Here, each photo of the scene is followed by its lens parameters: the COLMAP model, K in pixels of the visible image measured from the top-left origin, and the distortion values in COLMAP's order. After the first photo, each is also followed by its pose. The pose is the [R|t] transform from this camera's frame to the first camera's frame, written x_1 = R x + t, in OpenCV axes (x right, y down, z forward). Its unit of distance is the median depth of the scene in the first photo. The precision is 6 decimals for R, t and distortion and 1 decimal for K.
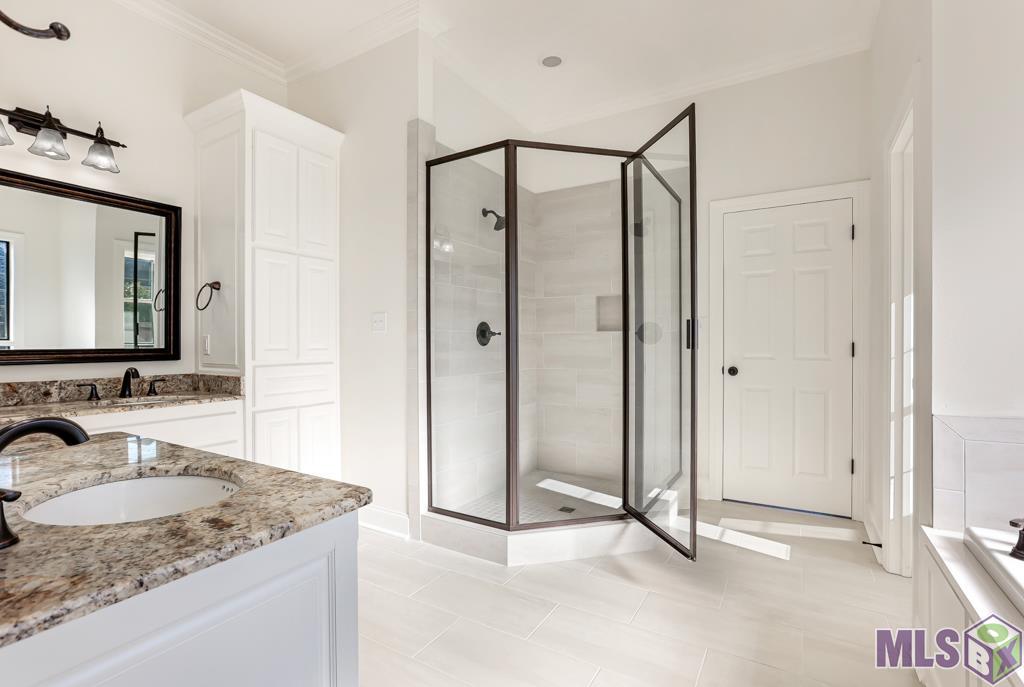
lens RADIAL K [[483.9, 0, 503.0], [0, 483.9, 344.2], [0, 0, 1]] dist [-0.019361, 0.005583]
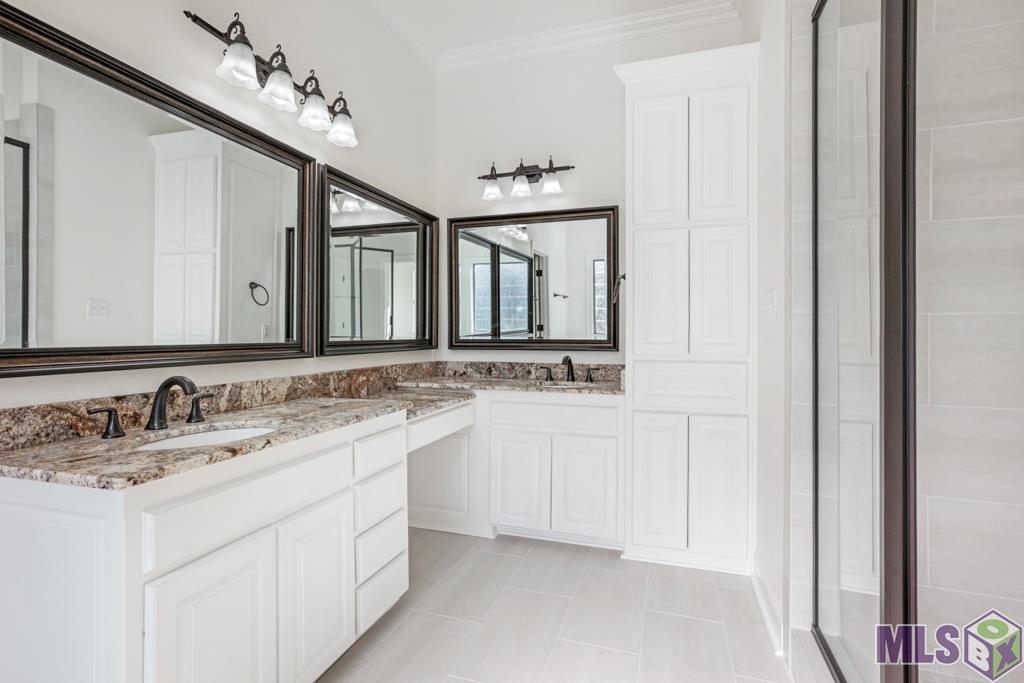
lens RADIAL K [[483.9, 0, 510.4], [0, 483.9, 341.8], [0, 0, 1]] dist [-0.019361, 0.005583]
pose [[0.247773, 0.016447, -0.968678, 0.339497], [-0.007779, 0.999857, 0.014987, -0.001872], [0.968787, 0.003822, 0.247866, 0.585059]]
